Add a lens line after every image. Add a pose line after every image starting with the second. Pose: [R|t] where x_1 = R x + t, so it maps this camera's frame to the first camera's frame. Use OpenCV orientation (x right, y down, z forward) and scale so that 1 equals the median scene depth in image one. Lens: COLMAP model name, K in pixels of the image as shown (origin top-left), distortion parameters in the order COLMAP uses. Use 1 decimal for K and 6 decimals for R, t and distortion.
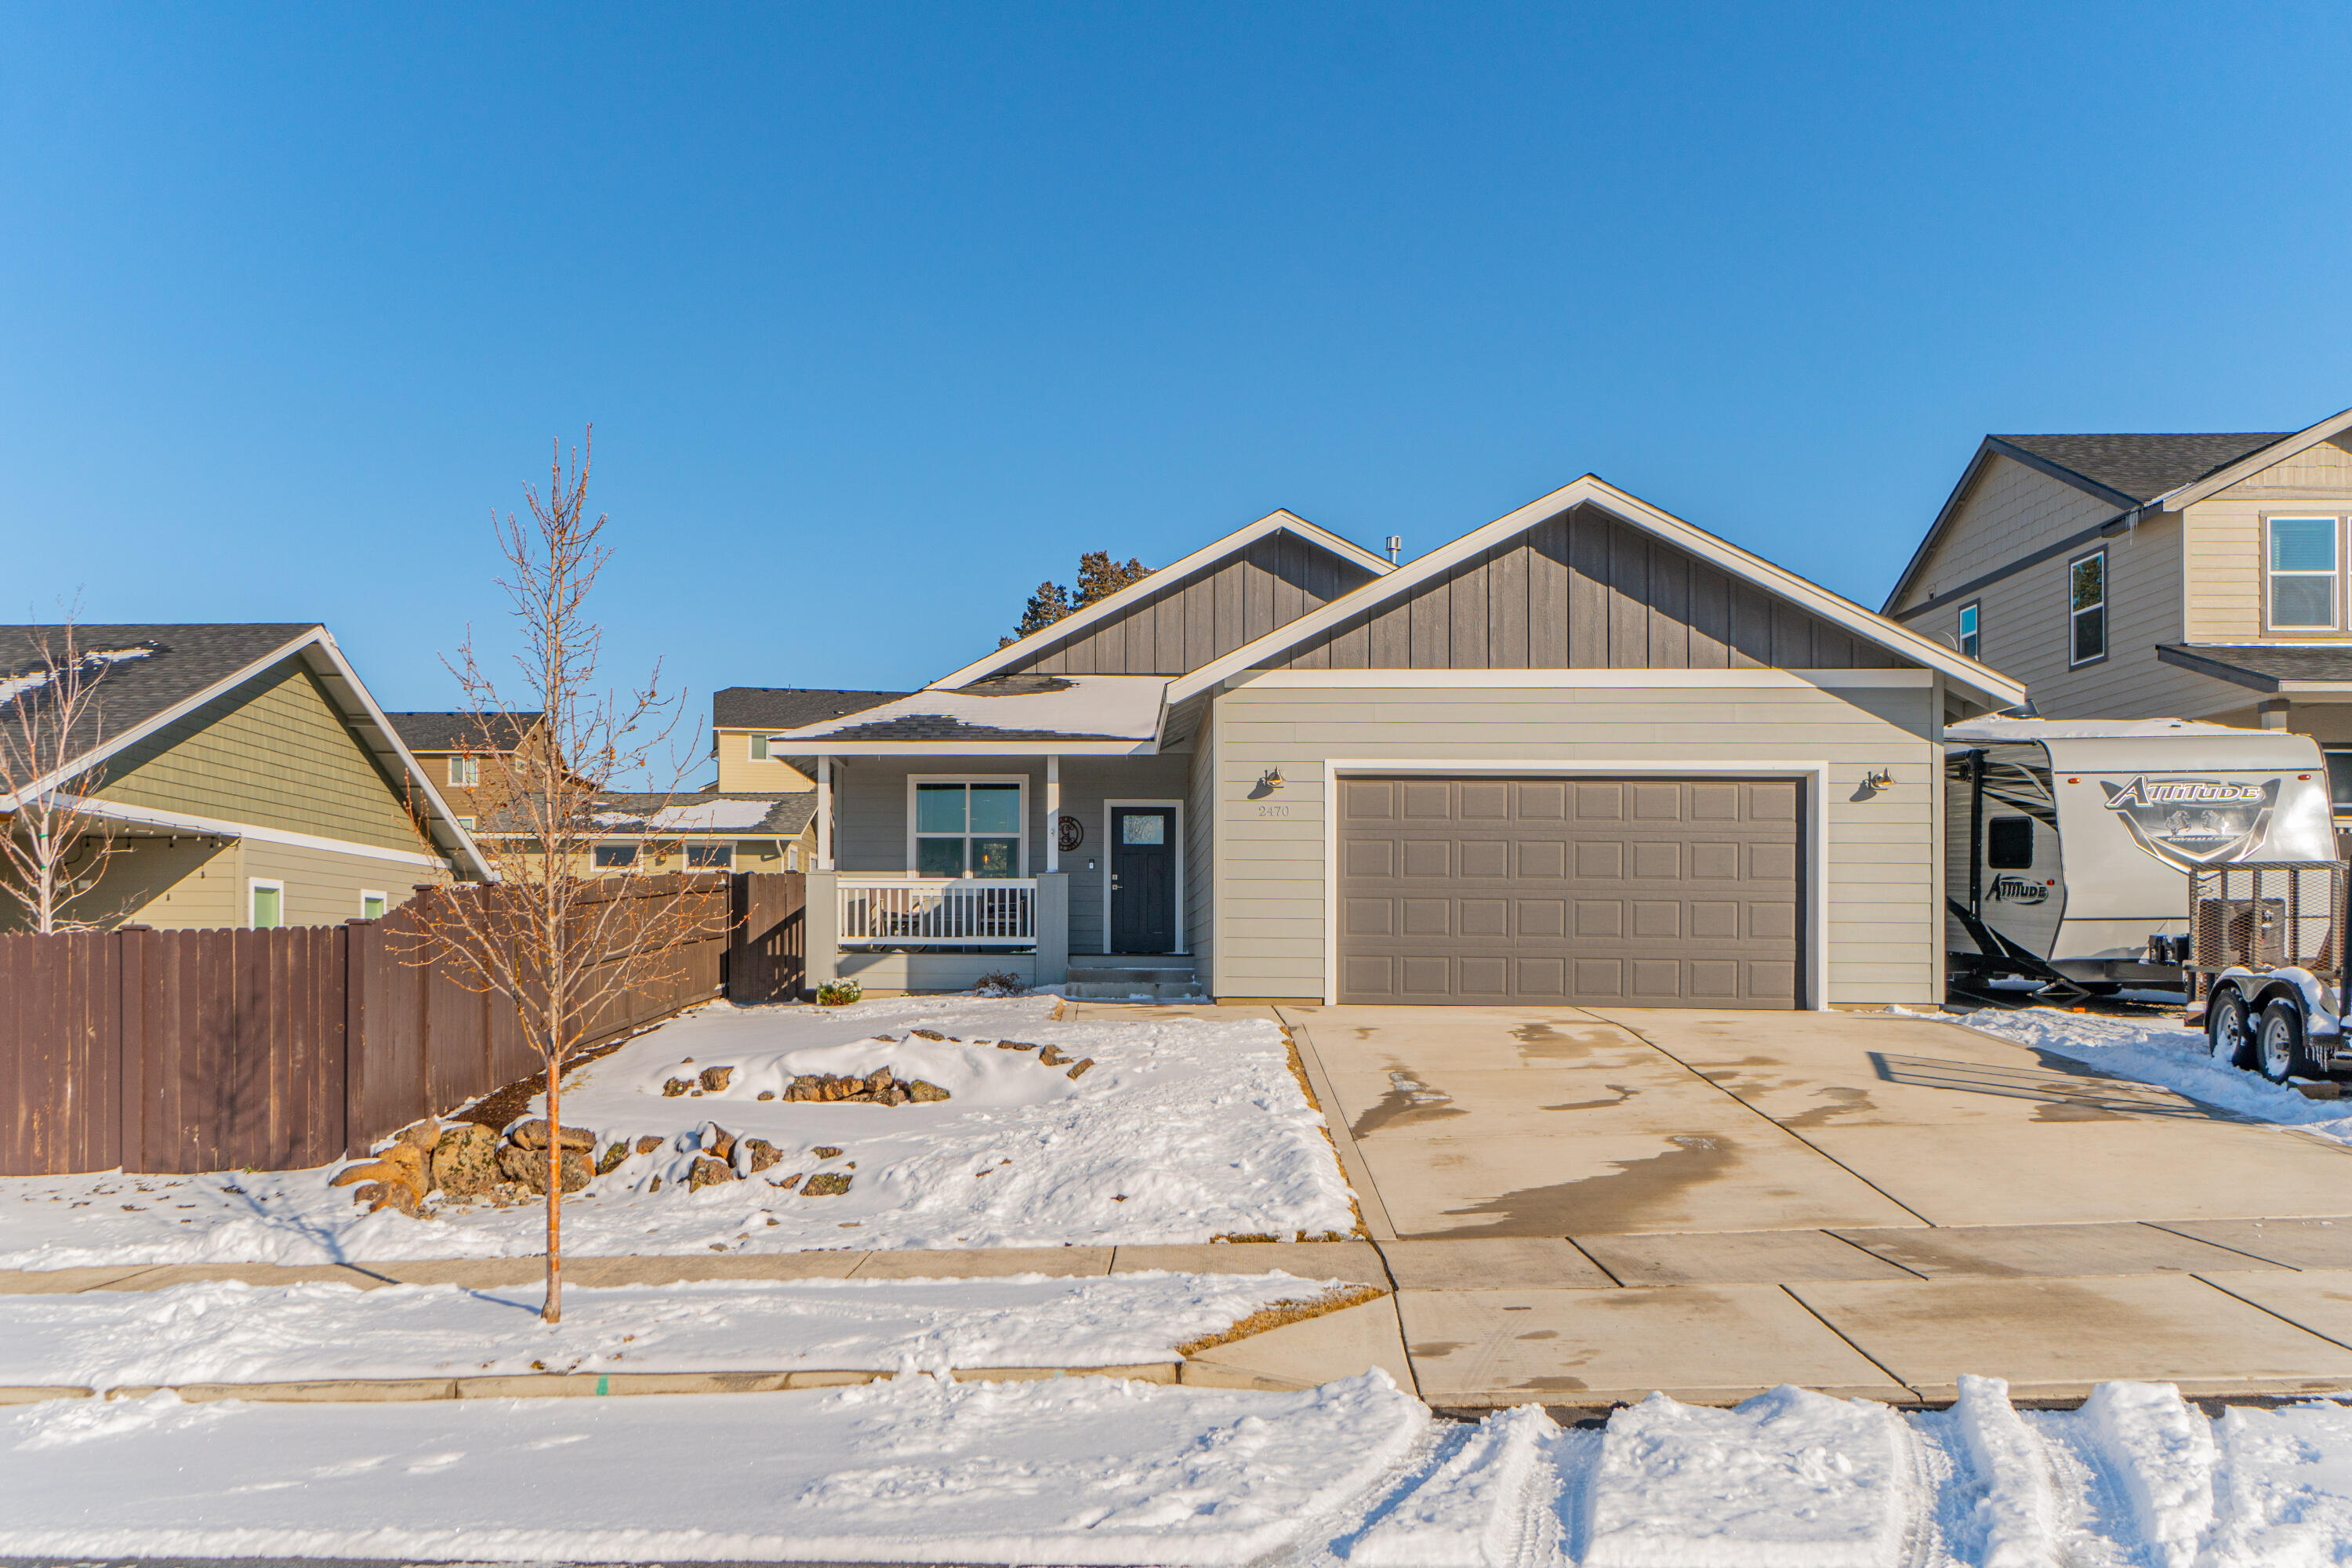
lens RADIAL K [[1899.5, 0, 1012.1], [0, 1899.5, 936.8], [0, 0, 1]] dist [0.008752, 0.009254]
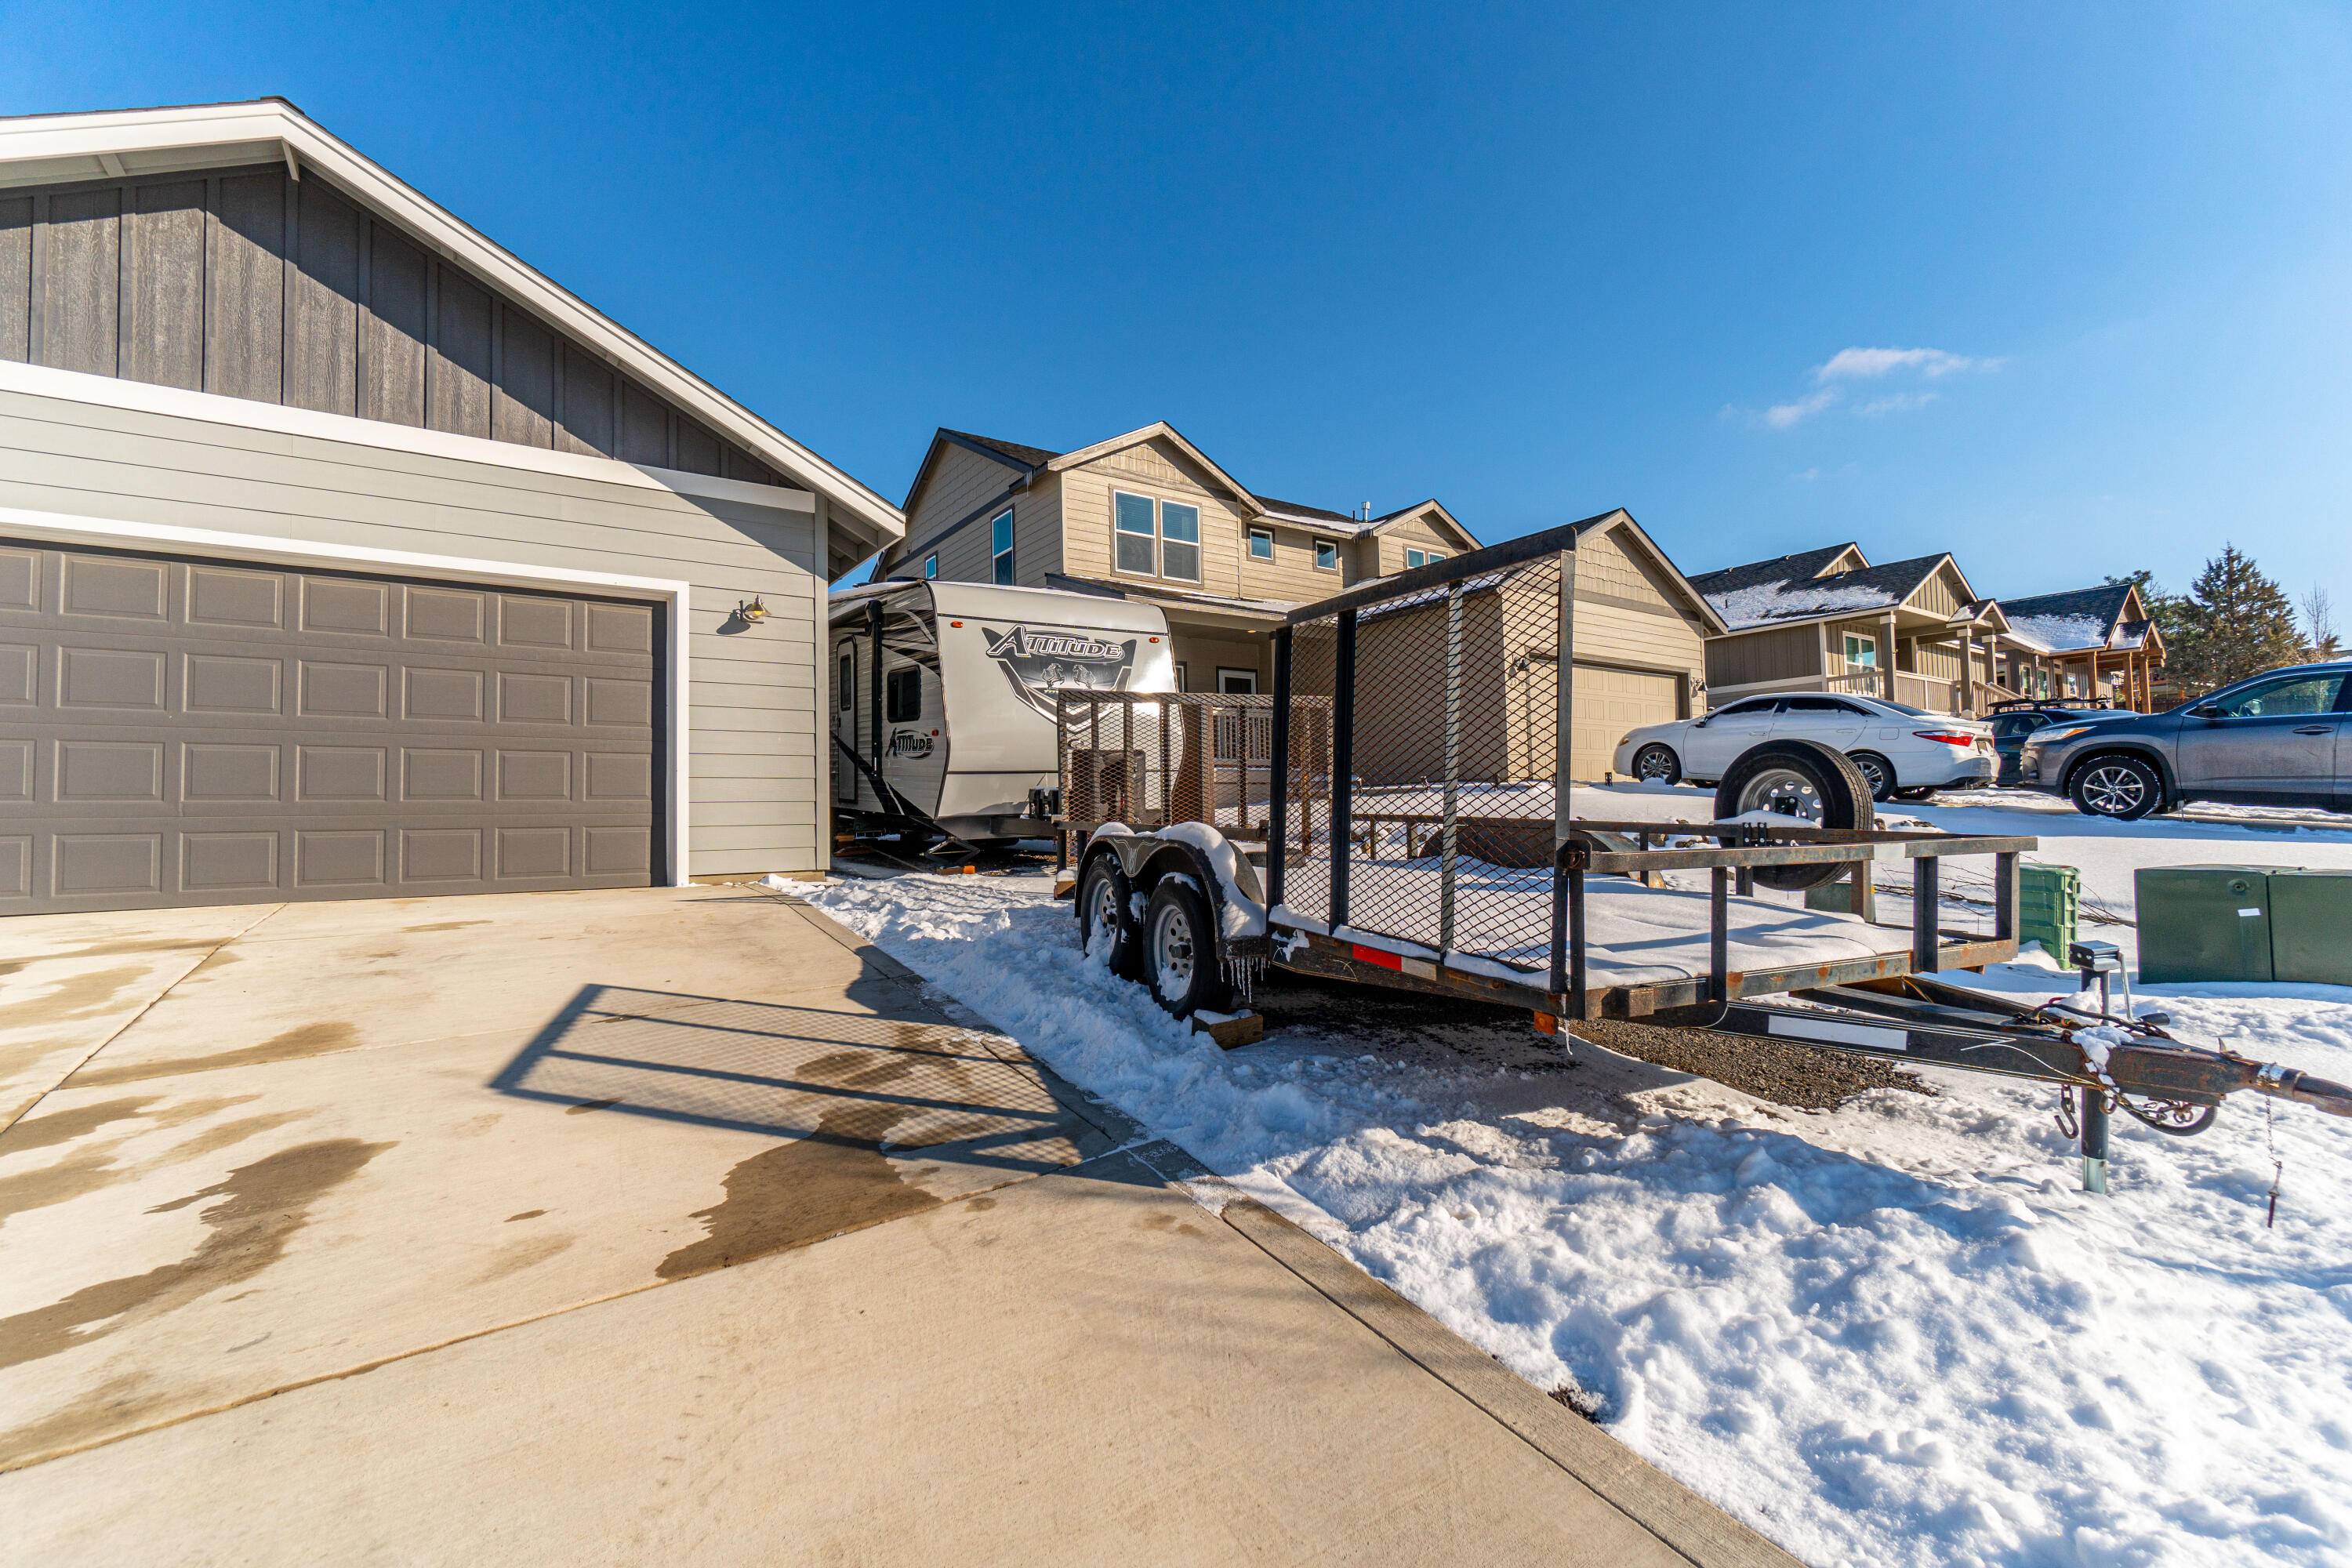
lens RADIAL K [[1017.7, 0, 1183.5], [0, 1017.7, 773.7], [0, 0, 1]] dist [-0.004186, 0.000419]
pose [[0.791598, 0.003260, 0.611033, 0.337397], [0.017057, 0.999478, -0.027431, 0.006506], [-0.610804, 0.032137, 0.791130, 0.535267]]
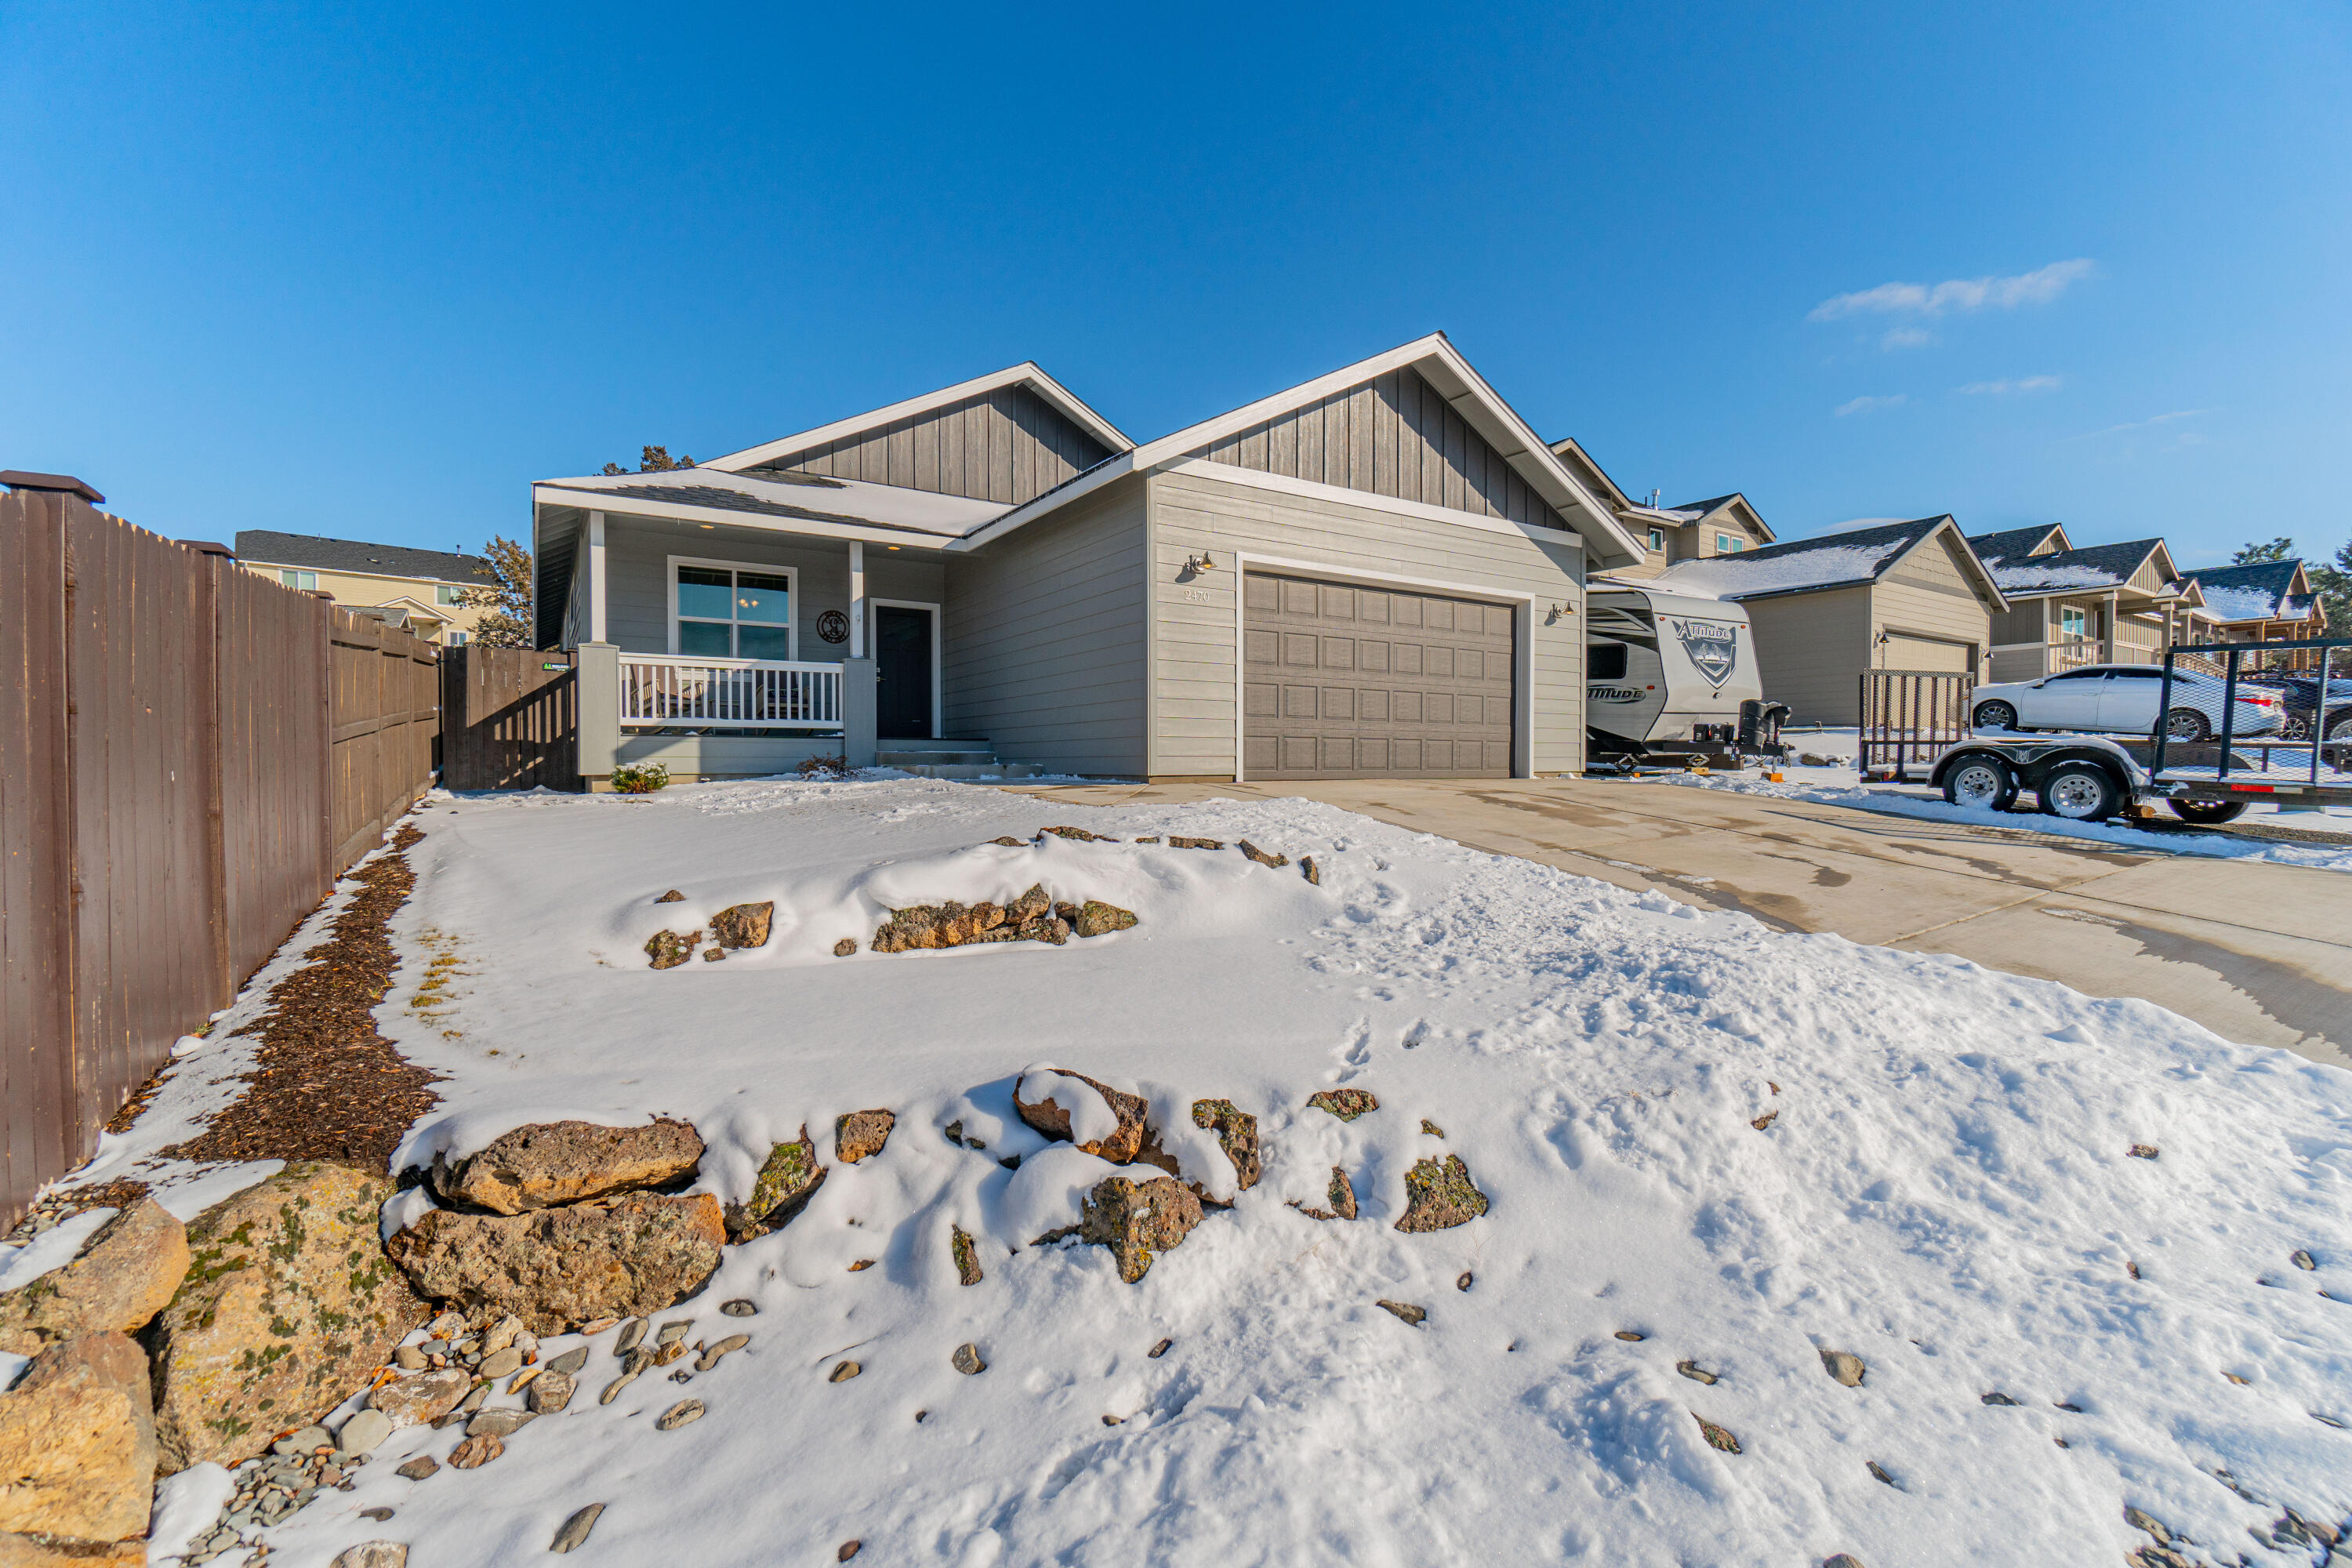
lens RADIAL K [[1017.2, 0, 1199.0], [0, 1017.2, 760.7], [0, 0, 1]] dist [0.000951, 0.000729]
pose [[0.809410, -0.008000, 0.587189, -0.194460], [-0.002346, 0.999855, 0.016857, 0.015009], [-0.587239, -0.015022, 0.809274, 0.566581]]
